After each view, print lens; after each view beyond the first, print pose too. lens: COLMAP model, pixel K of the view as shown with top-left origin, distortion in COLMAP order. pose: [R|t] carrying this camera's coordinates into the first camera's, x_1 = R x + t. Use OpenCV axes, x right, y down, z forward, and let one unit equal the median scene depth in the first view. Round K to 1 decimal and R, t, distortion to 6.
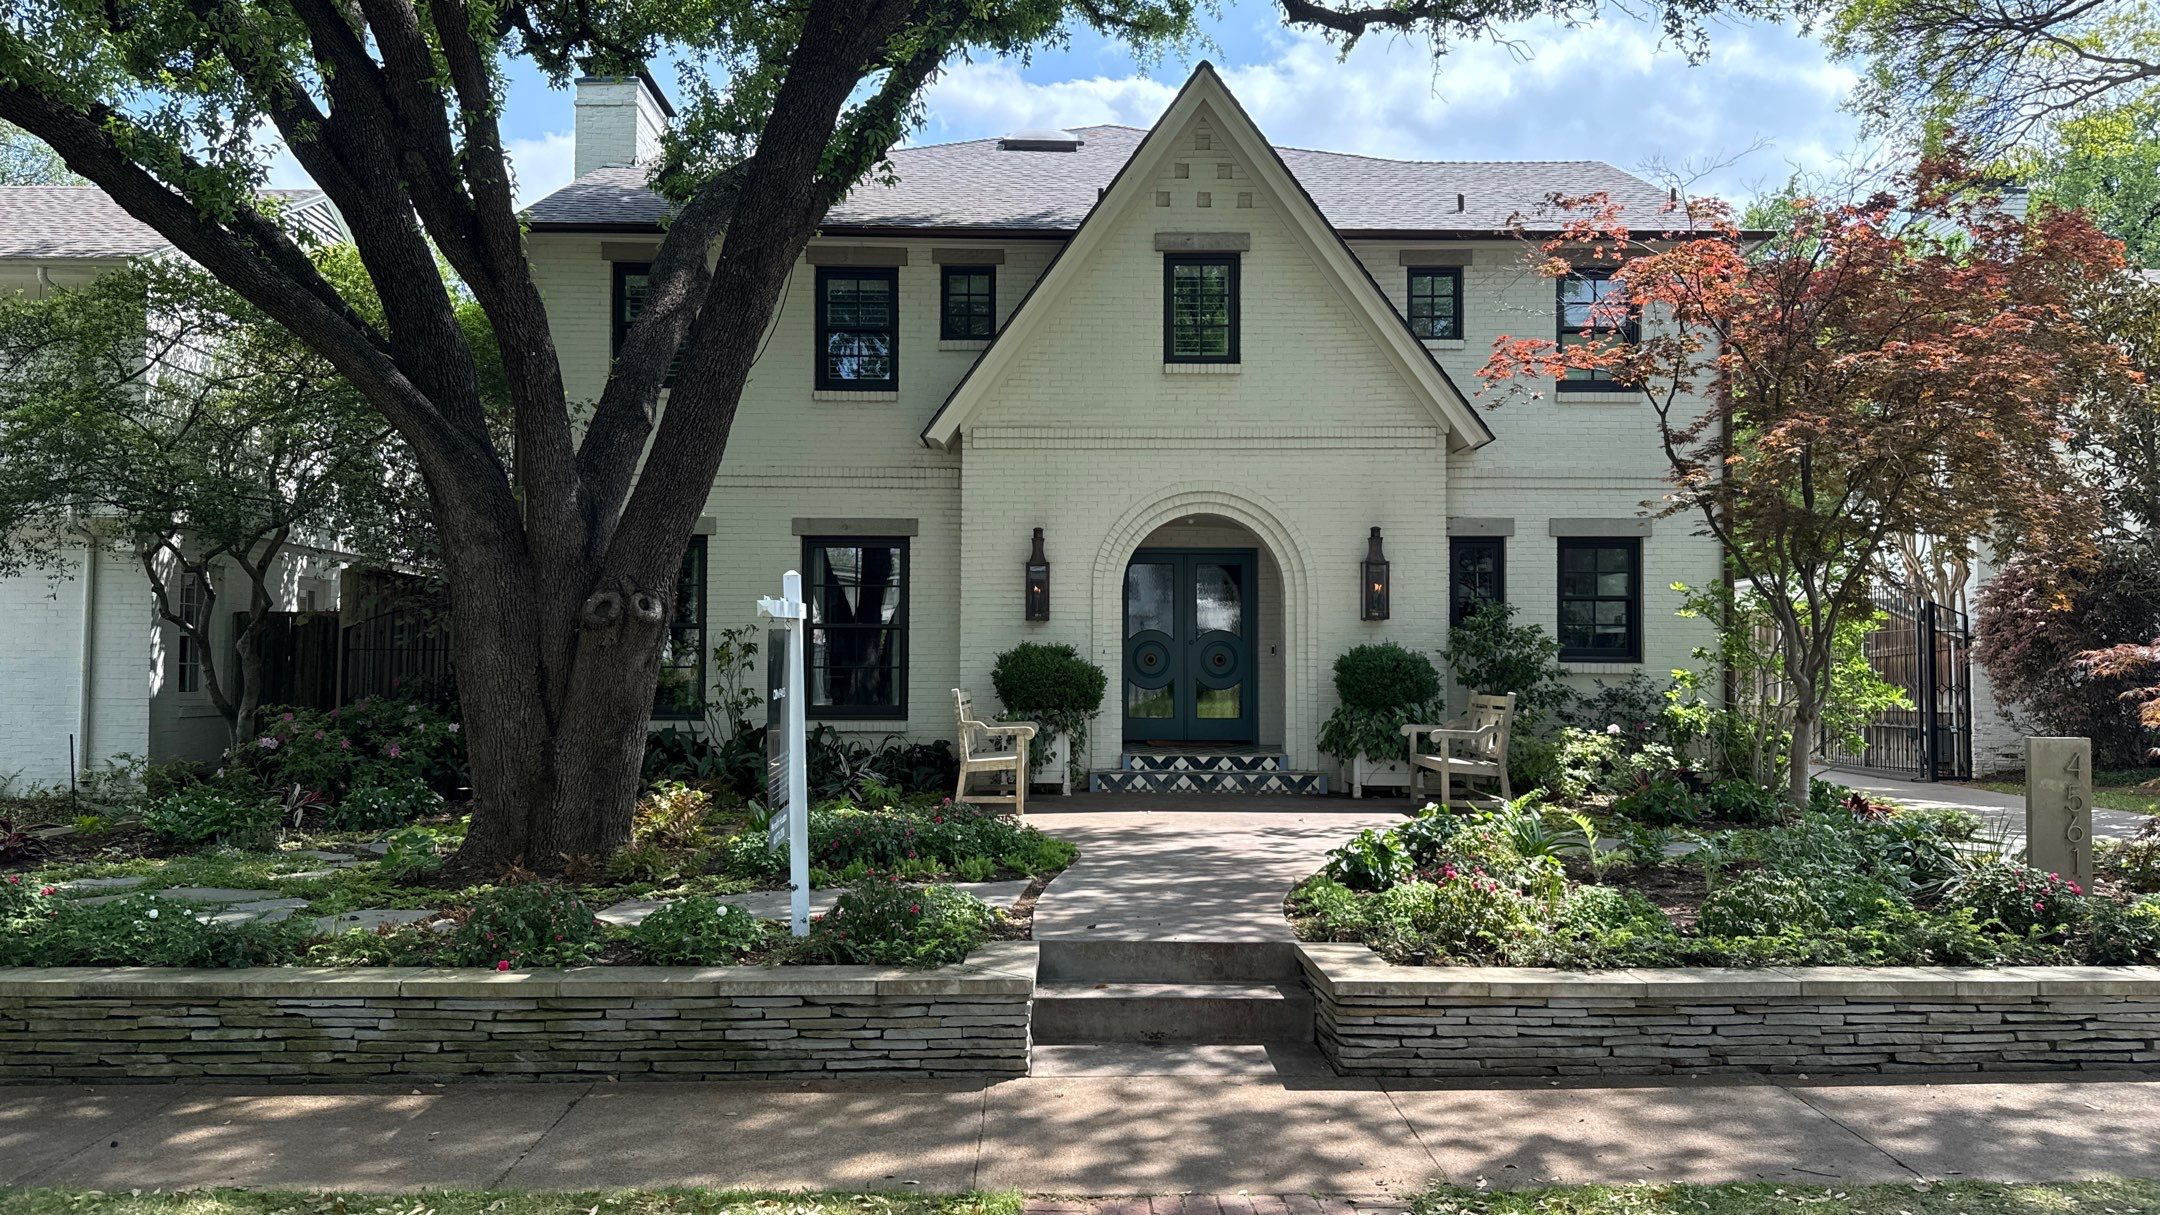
lens RADIAL K [[1421.2, 0, 1111.6], [0, 1421.2, 657.9], [0, 0, 1]] dist [0.064893, 0.000281]
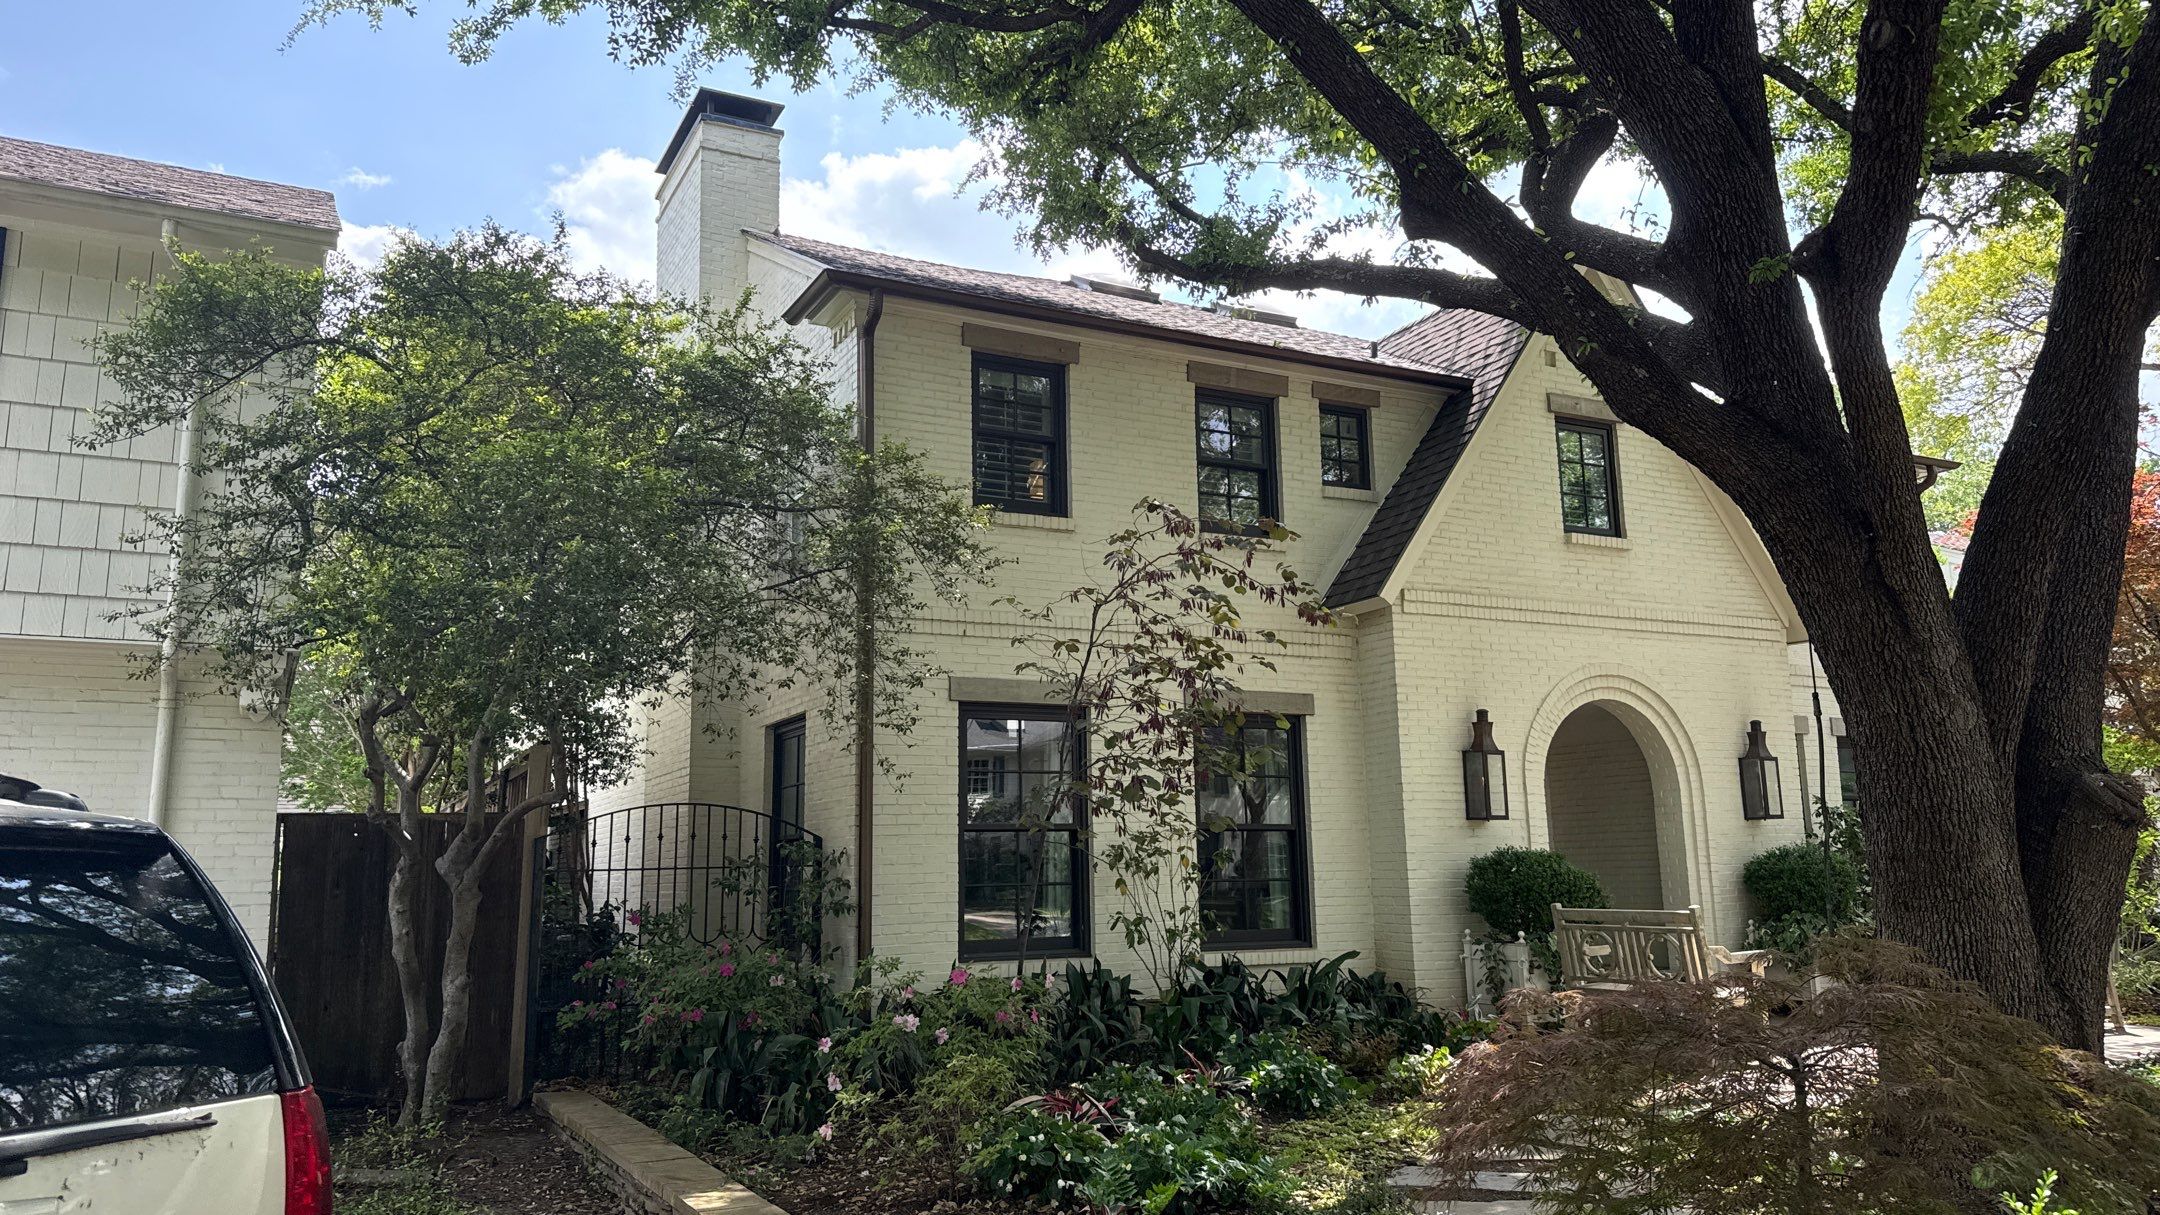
lens RADIAL K [[1421.2, 0, 1111.6], [0, 1421.2, 657.9], [0, 0, 1]] dist [0.064893, 0.000281]
pose [[0.903450, 0.047036, 0.426105, -0.602165], [0.016003, 0.989569, -0.143165, -0.003596], [-0.428395, 0.136162, 0.893274, 0.326370]]
